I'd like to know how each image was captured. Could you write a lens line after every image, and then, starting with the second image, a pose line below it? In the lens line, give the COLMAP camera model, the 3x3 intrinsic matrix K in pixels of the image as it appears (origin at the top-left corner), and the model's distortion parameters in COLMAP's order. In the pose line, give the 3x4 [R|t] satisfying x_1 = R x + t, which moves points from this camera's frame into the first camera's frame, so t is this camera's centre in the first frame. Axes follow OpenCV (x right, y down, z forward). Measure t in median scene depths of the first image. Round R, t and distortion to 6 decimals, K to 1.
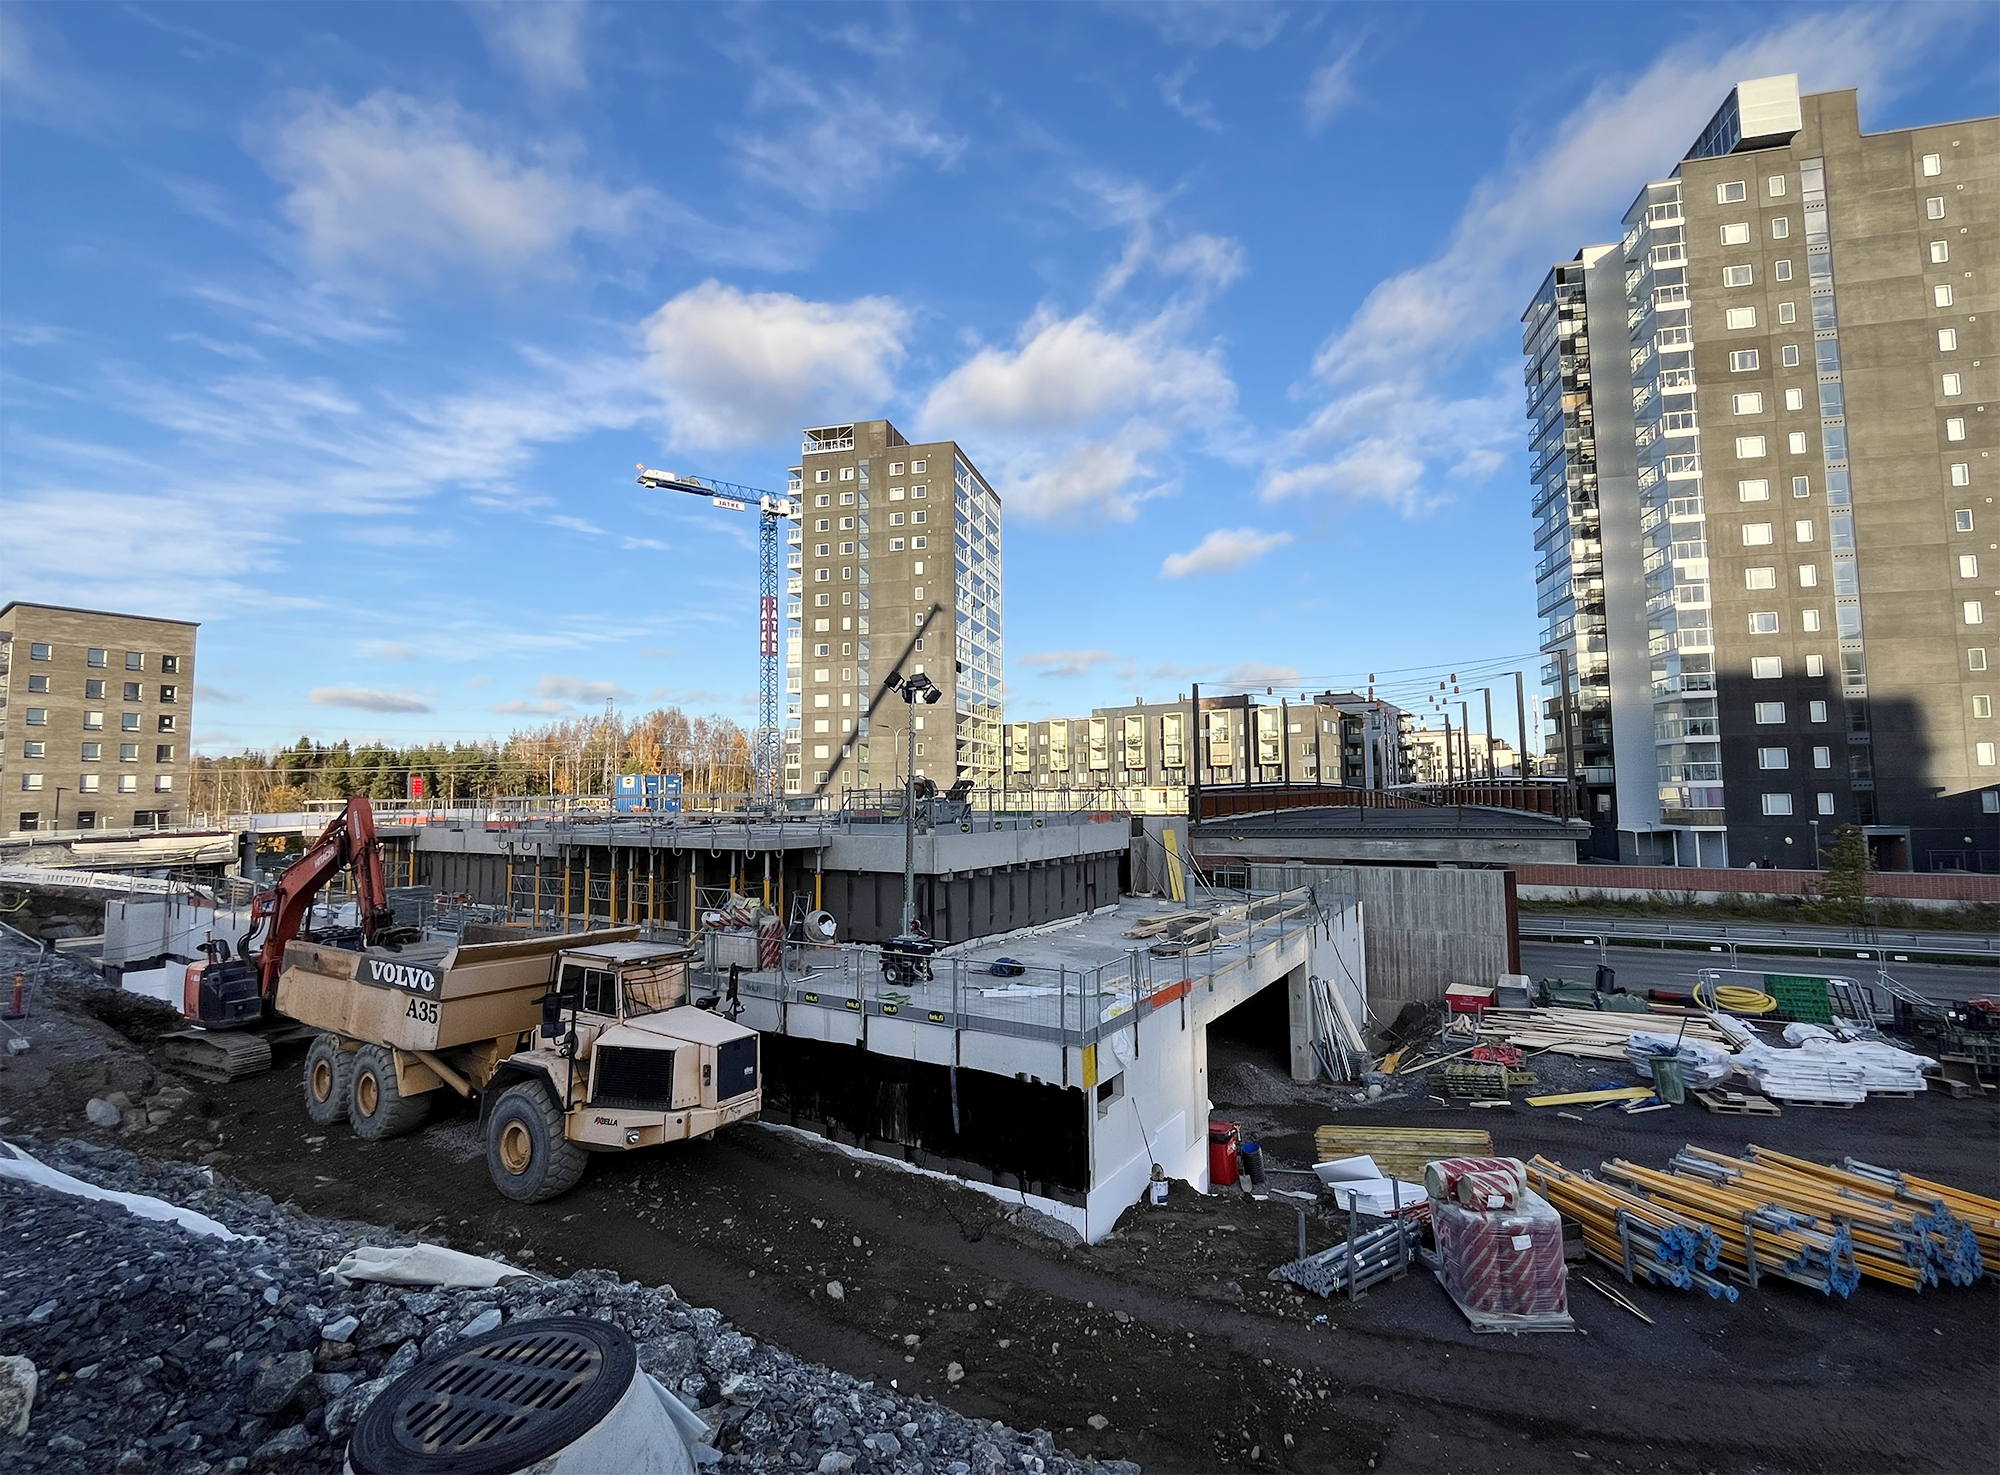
lens RADIAL K [[830.7, 0, 1000.0], [0, 830.7, 737.5], [0, 0, 1]] dist [-0.000011, 0.000027]
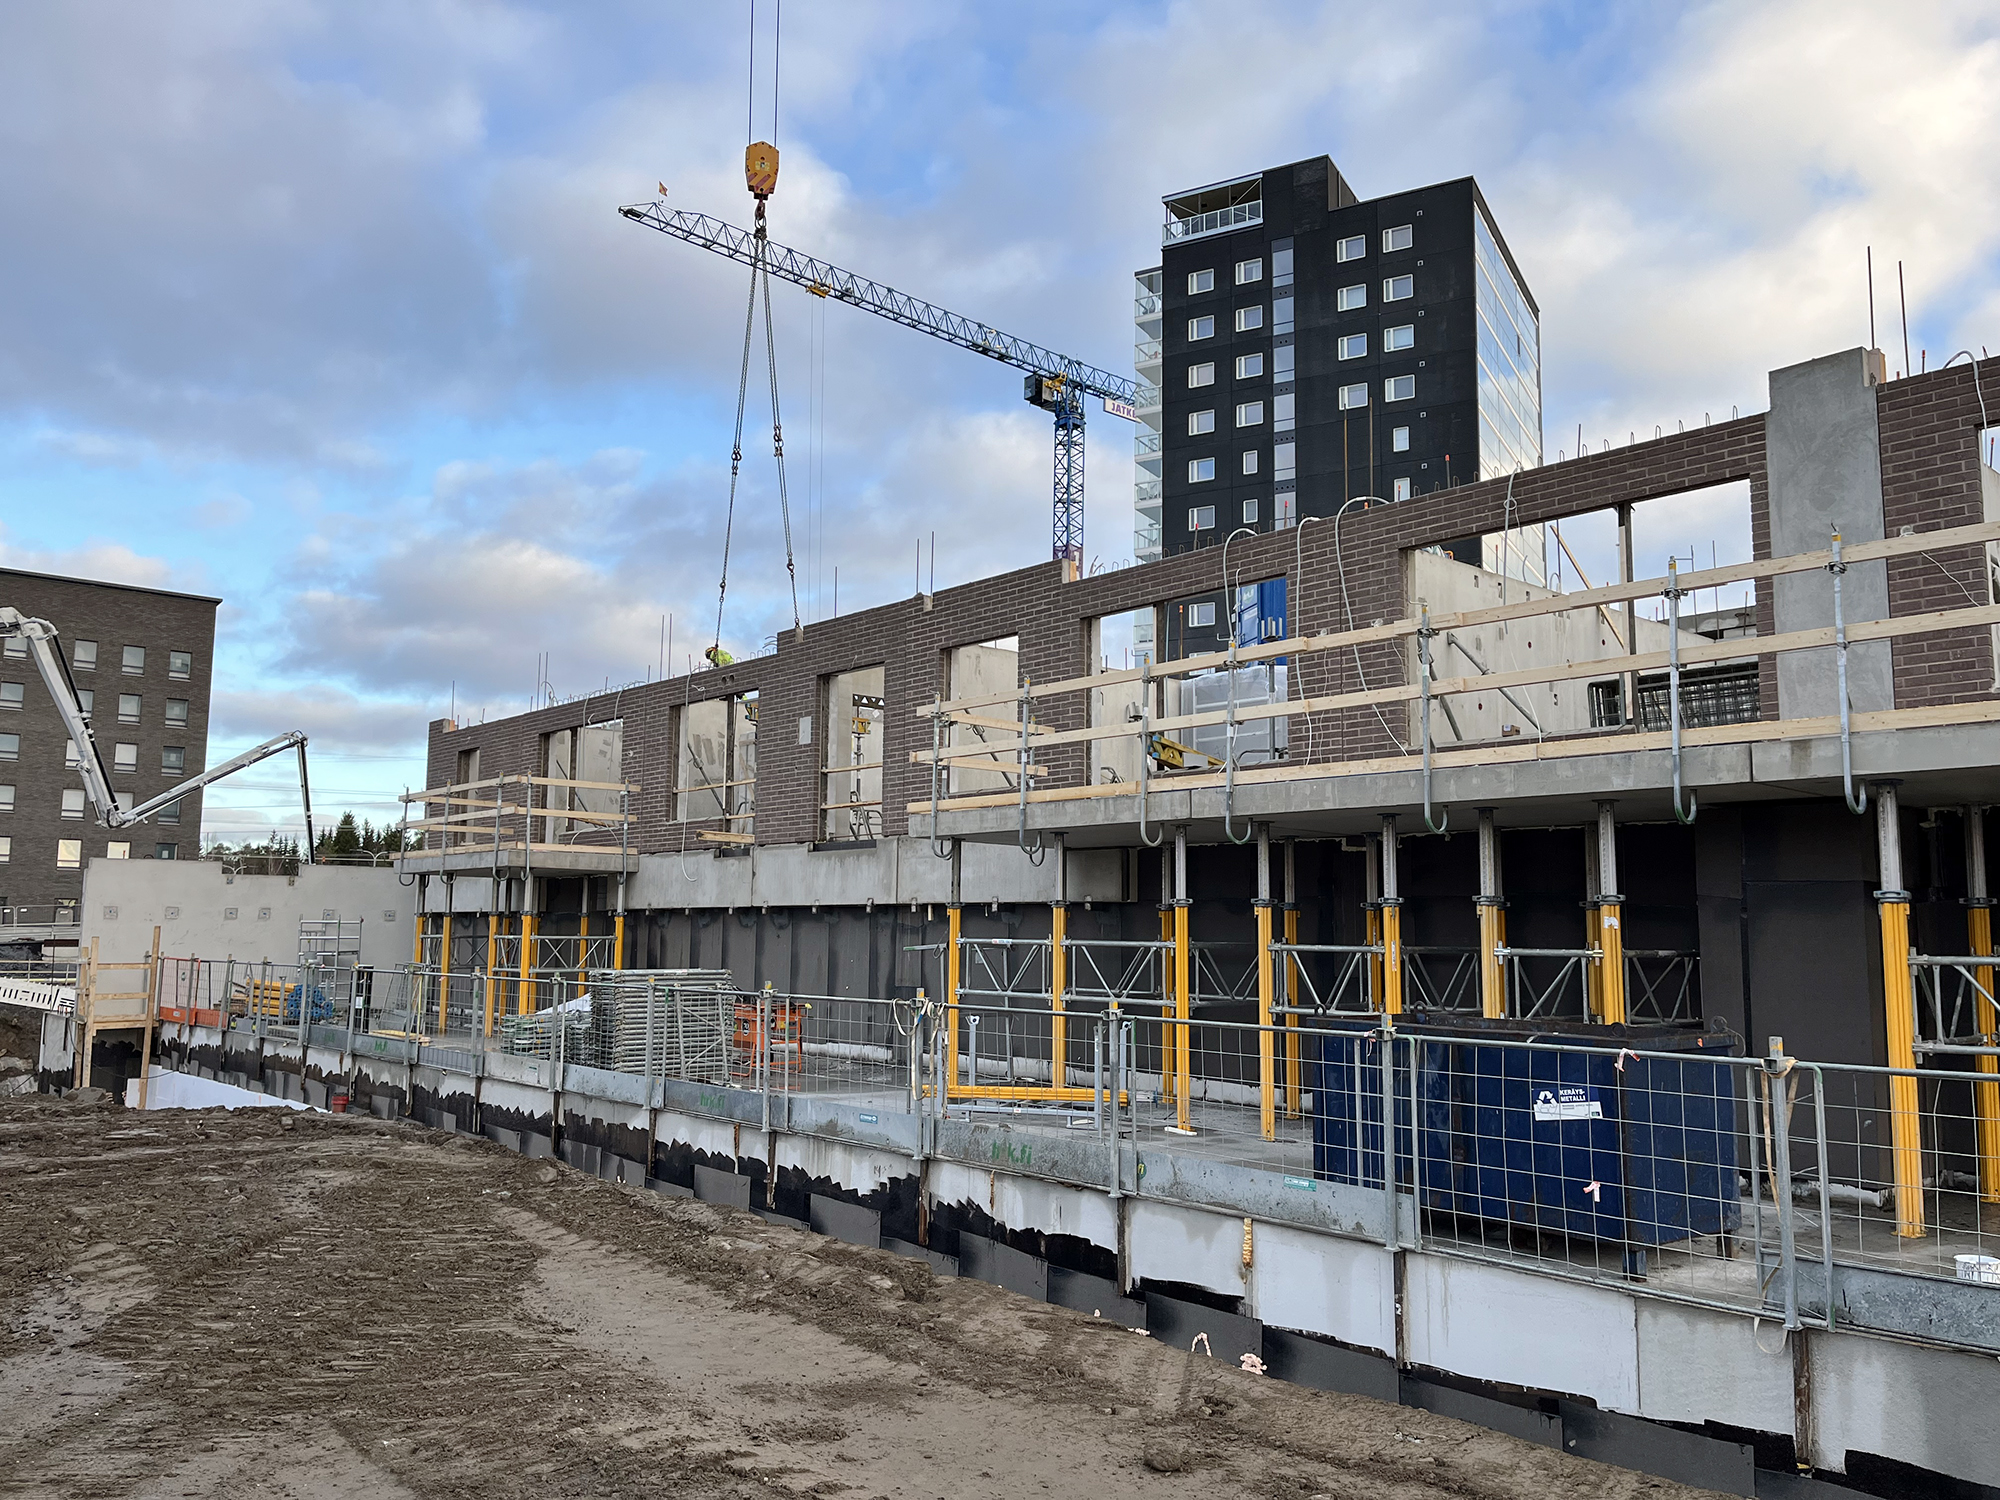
lens RADIAL K [[1510.3, 0, 1000.0], [0, 1510.3, 750.0], [0, 0, 1]] dist [-0.002068, -0.001452]
pose [[0.958416, -0.013668, -0.285048, -0.085231], [0.000829, 0.998981, -0.045116, 0.024706], [0.285374, 0.043004, 0.957451, 0.091590]]
